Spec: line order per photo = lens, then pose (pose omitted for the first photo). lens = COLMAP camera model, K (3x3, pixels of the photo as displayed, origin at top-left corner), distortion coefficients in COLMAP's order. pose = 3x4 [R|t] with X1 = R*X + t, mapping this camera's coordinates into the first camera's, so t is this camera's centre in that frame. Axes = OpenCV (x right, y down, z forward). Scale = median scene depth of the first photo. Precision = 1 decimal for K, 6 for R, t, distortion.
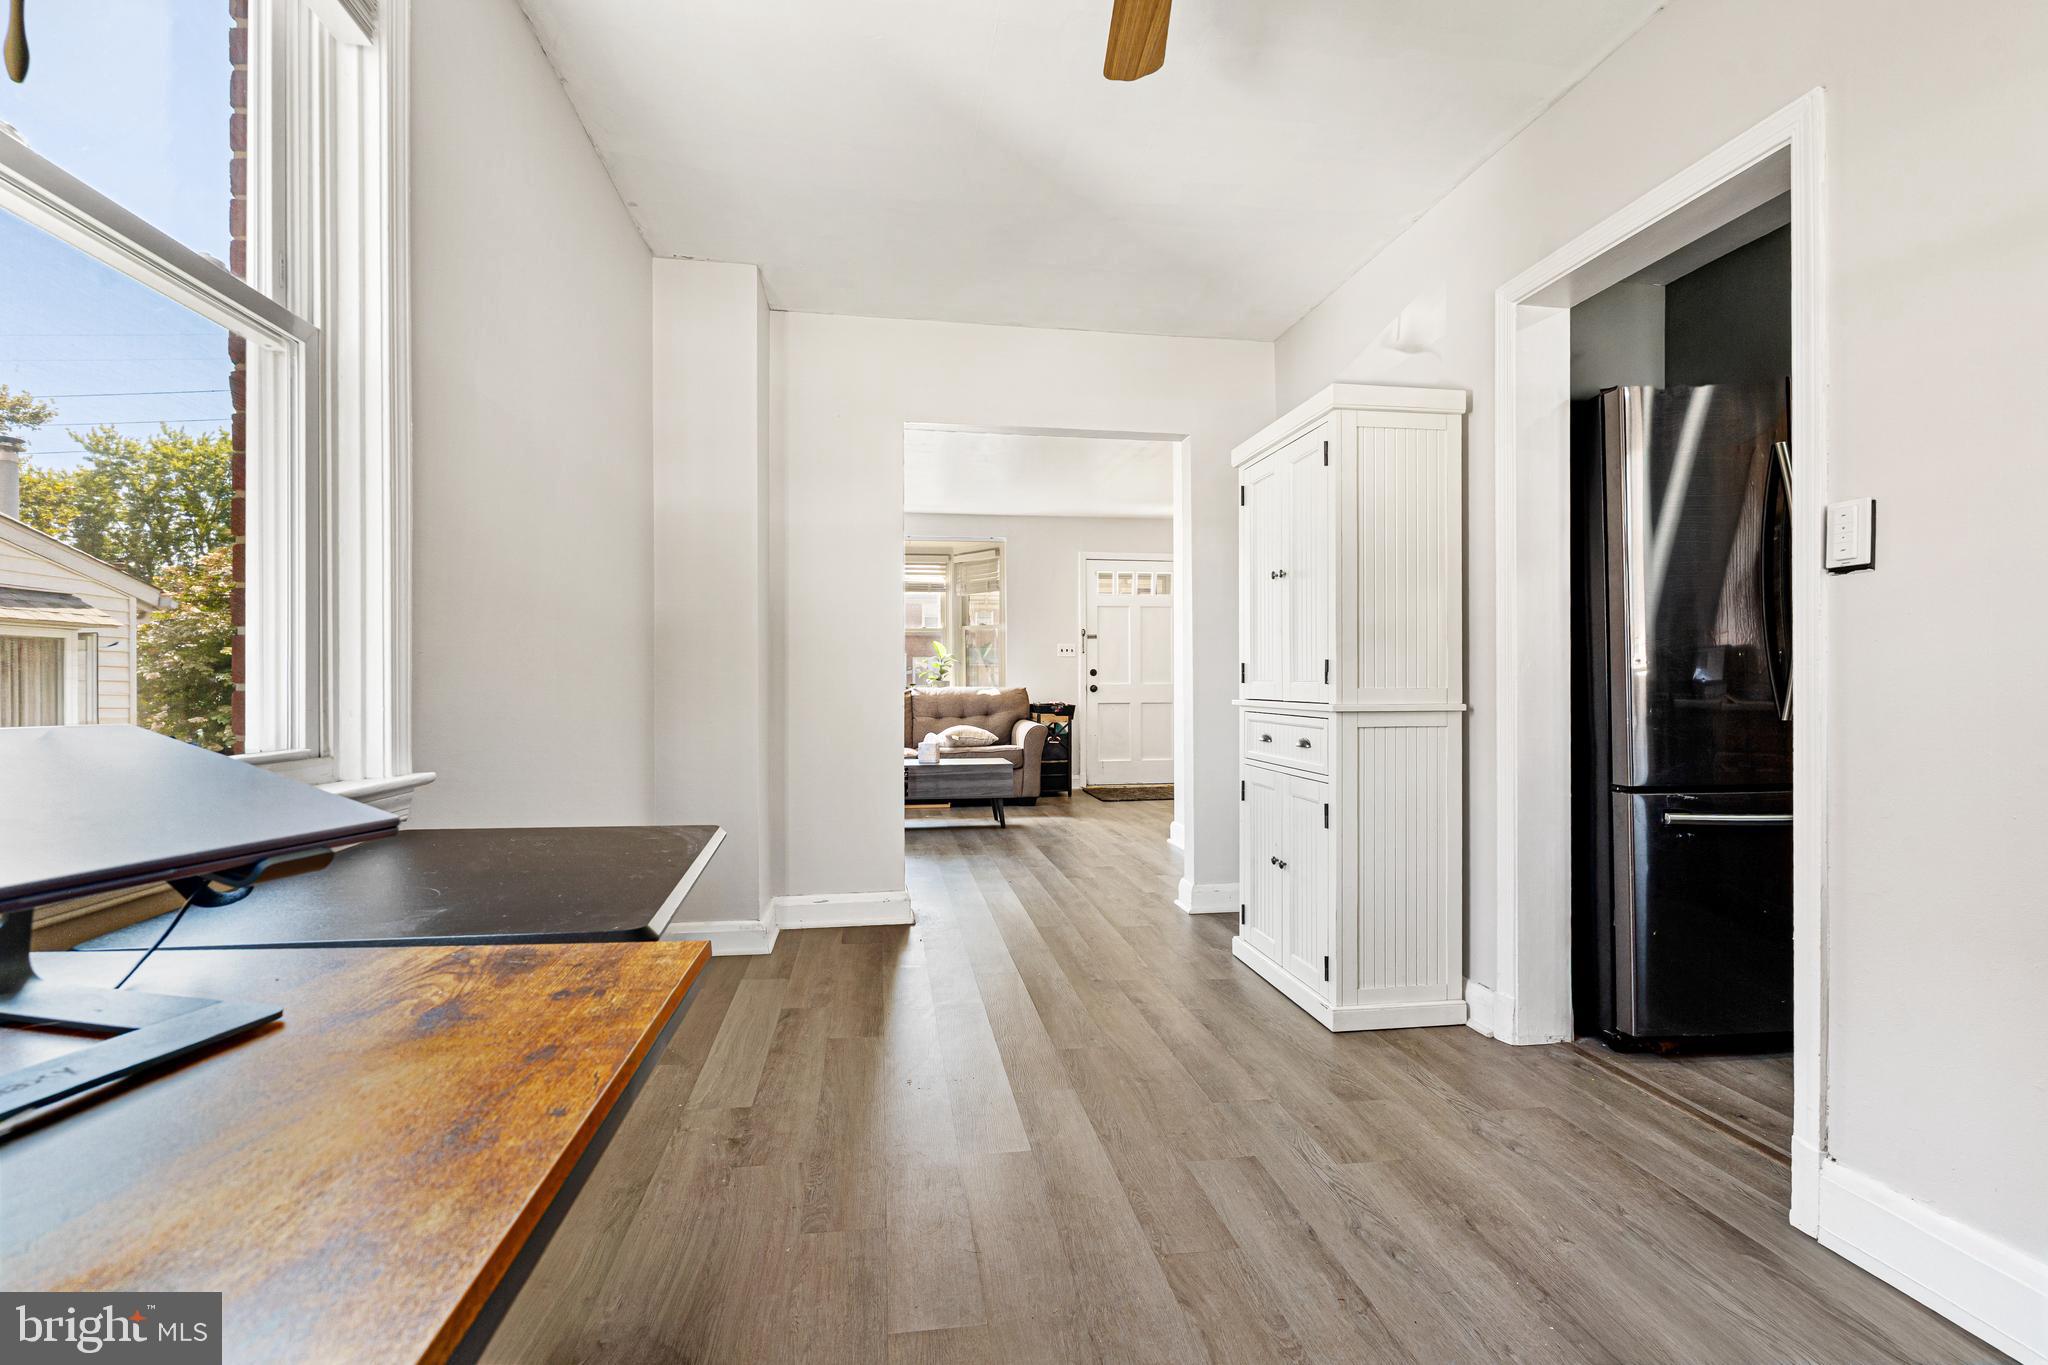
lens RADIAL K [[933.6, 0, 1023.0], [0, 933.6, 683.9], [0, 0, 1]] dist [-0.004445, -0.000083]
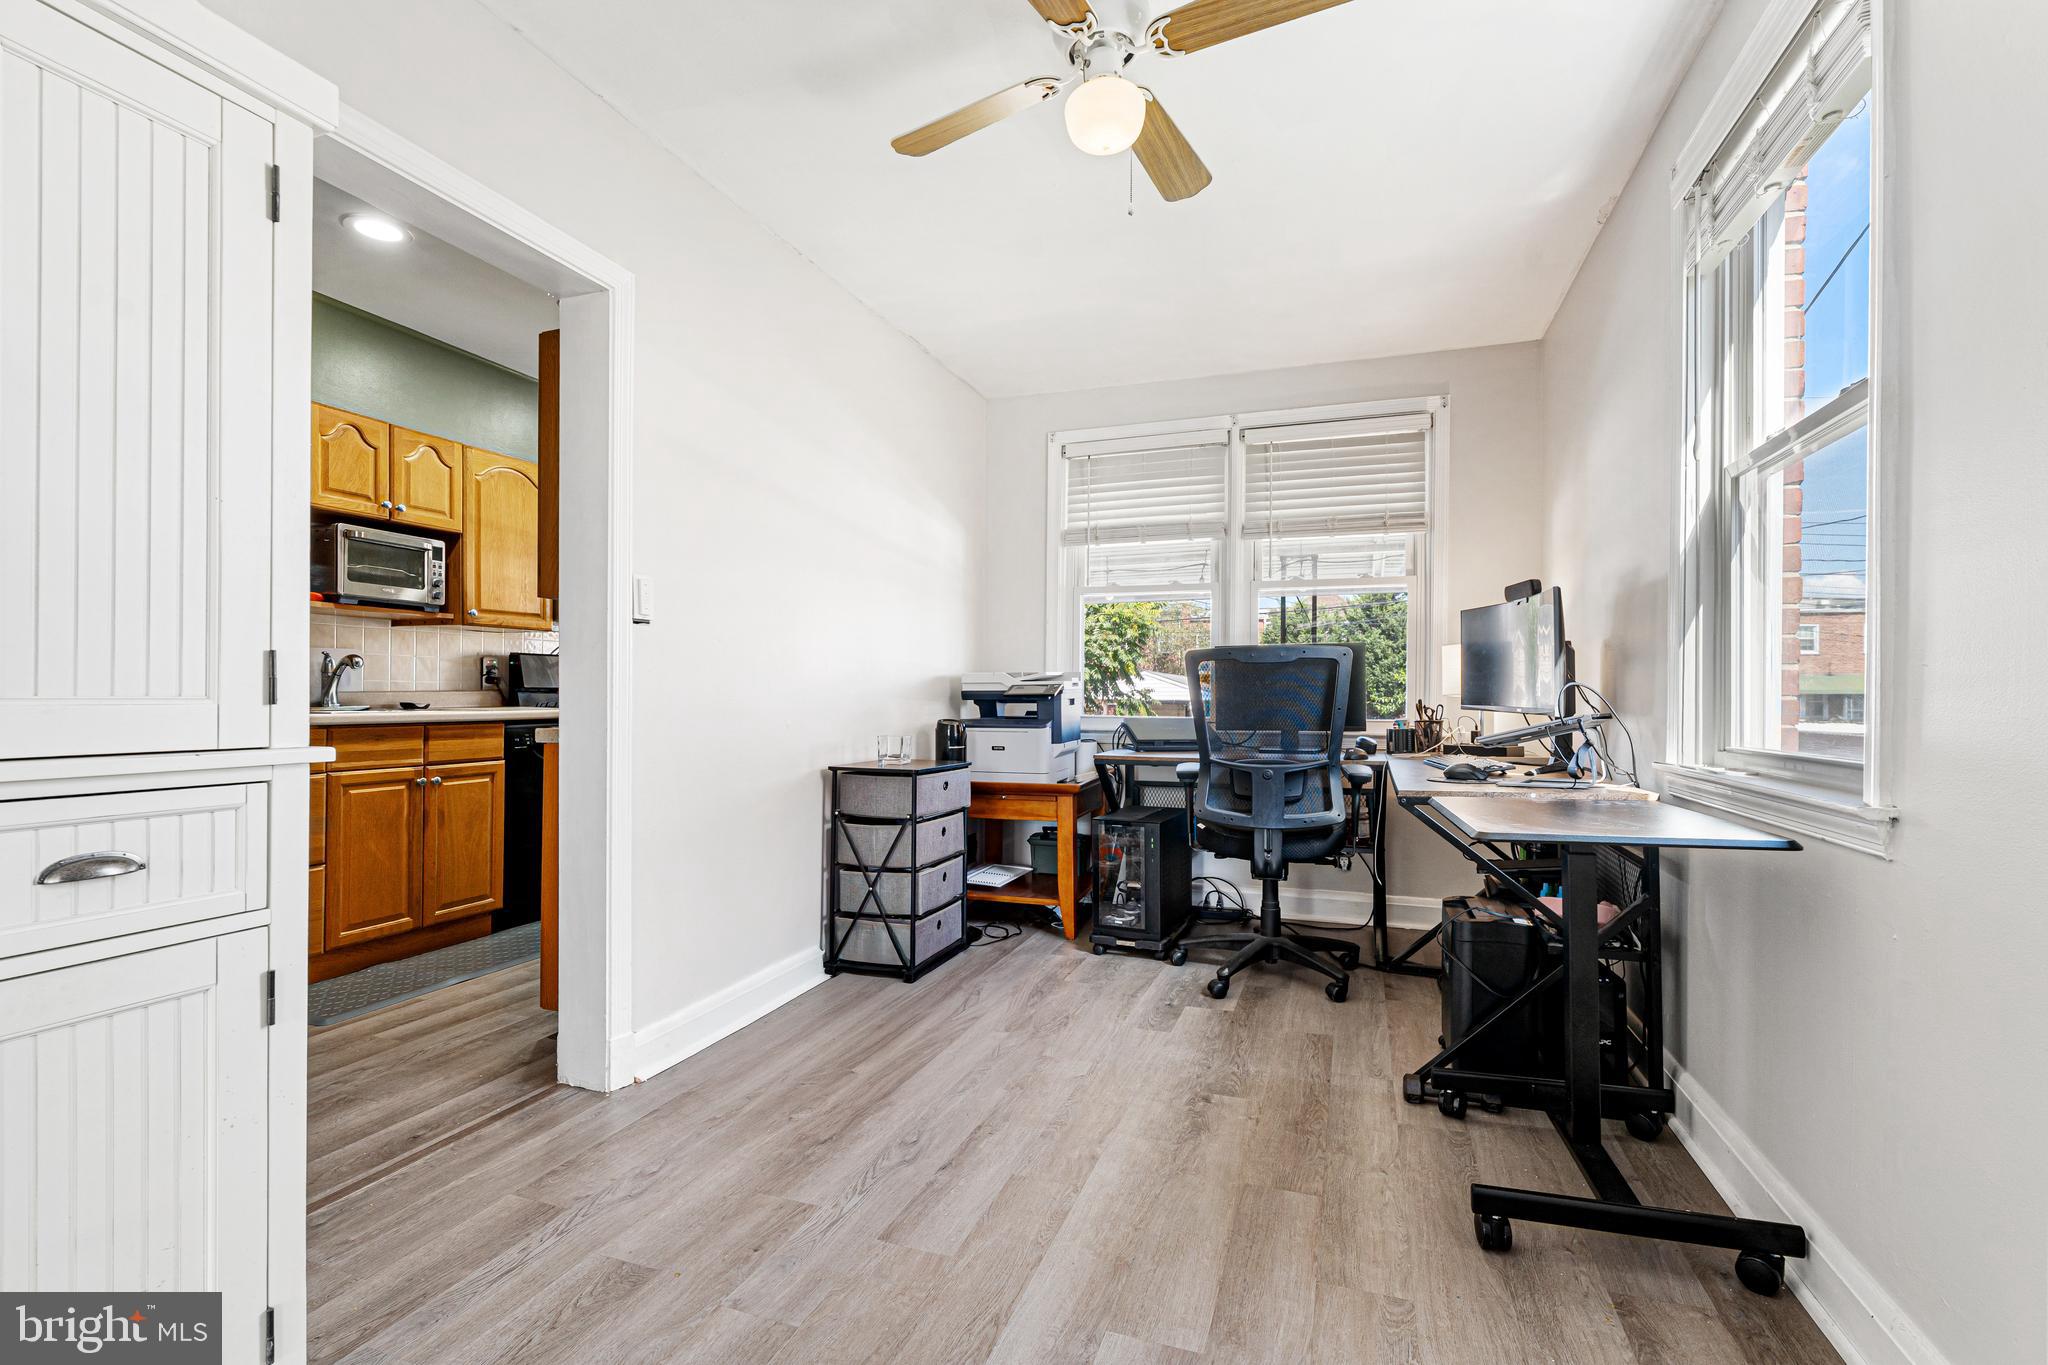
lens RADIAL K [[933.6, 0, 1031.5], [0, 933.6, 685.4], [0, 0, 1]] dist [-0.004445, -0.000083]
pose [[-0.882740, 0.003984, 0.469846, -0.285364], [-0.000146, 0.999962, -0.008752, -0.005019], [-0.469863, -0.007795, -0.882705, 1.667683]]
